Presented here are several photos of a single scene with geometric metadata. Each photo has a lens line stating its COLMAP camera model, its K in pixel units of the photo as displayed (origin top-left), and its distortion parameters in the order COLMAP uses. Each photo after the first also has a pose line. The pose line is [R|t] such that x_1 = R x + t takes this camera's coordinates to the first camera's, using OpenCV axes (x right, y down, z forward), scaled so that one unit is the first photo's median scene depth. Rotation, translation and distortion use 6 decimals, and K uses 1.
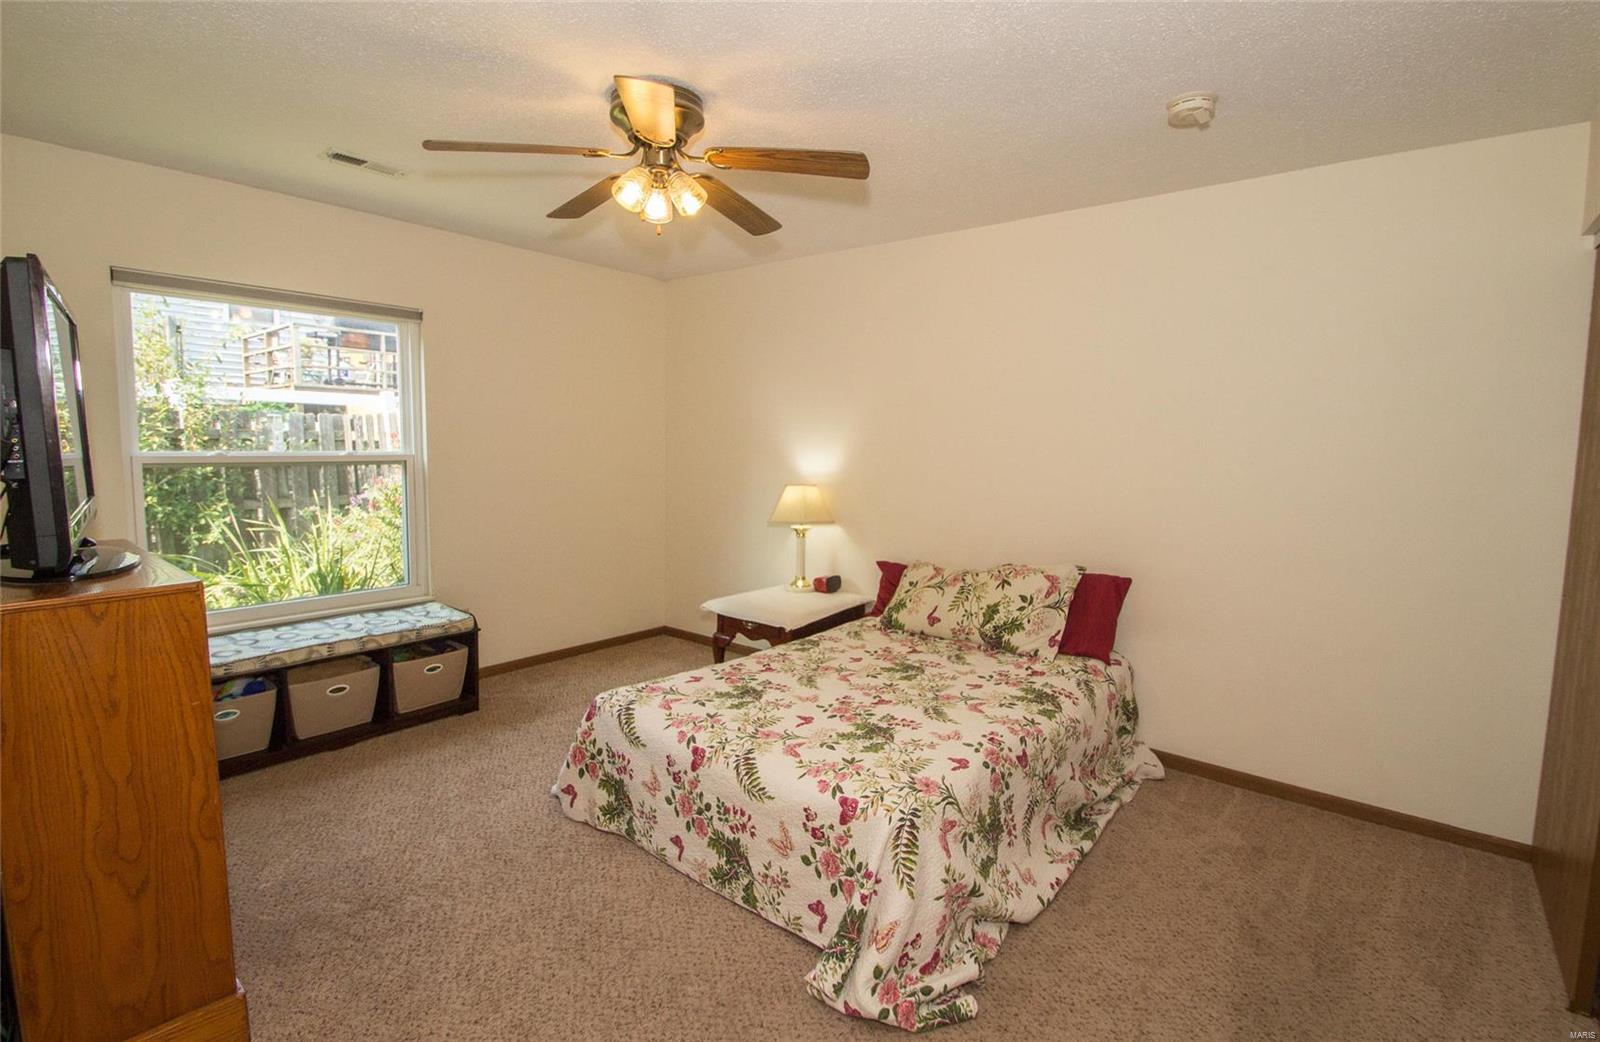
lens RADIAL K [[697.7, 0, 822.0], [0, 697.7, 509.9], [0, 0, 1]] dist [-0.000524, -0.000050]
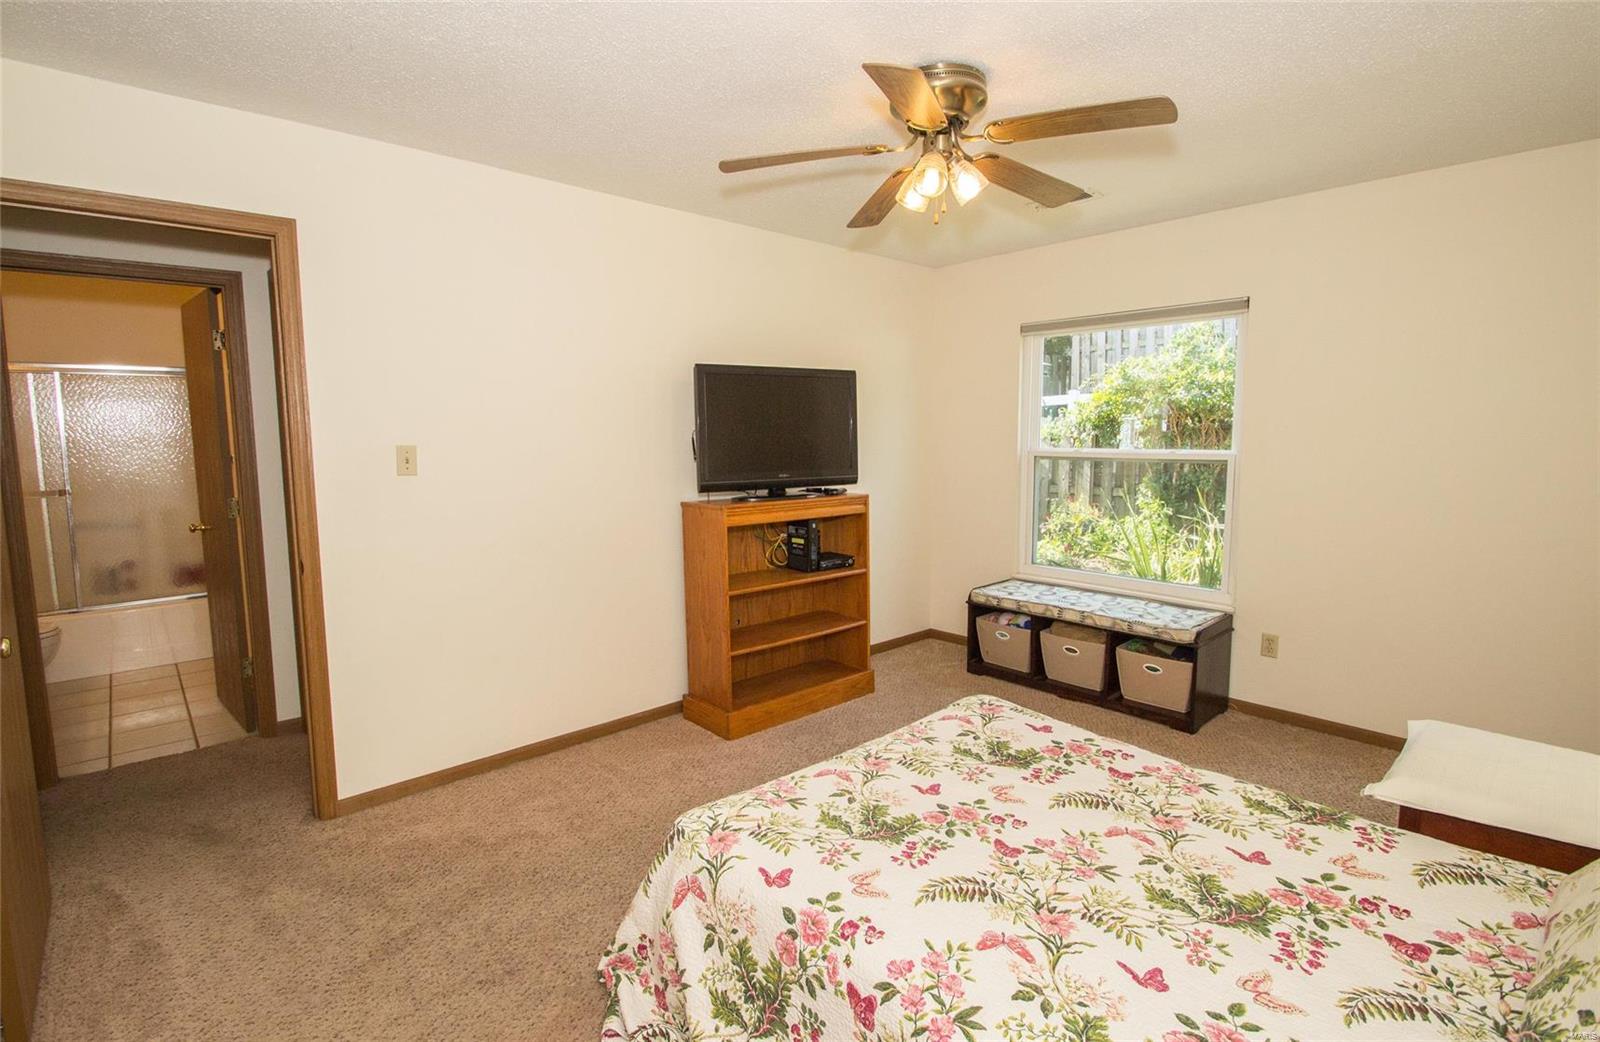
lens RADIAL K [[734.3, 0, 800.0], [0, 734.3, 521.0], [0, 0, 1]] dist [-0.016306, -0.000138]
pose [[-0.120997, 0.104481, -0.987139, 0.637850], [-0.100175, 0.988083, 0.116860, -0.063821], [0.987585, 0.113026, -0.109089, 0.754593]]
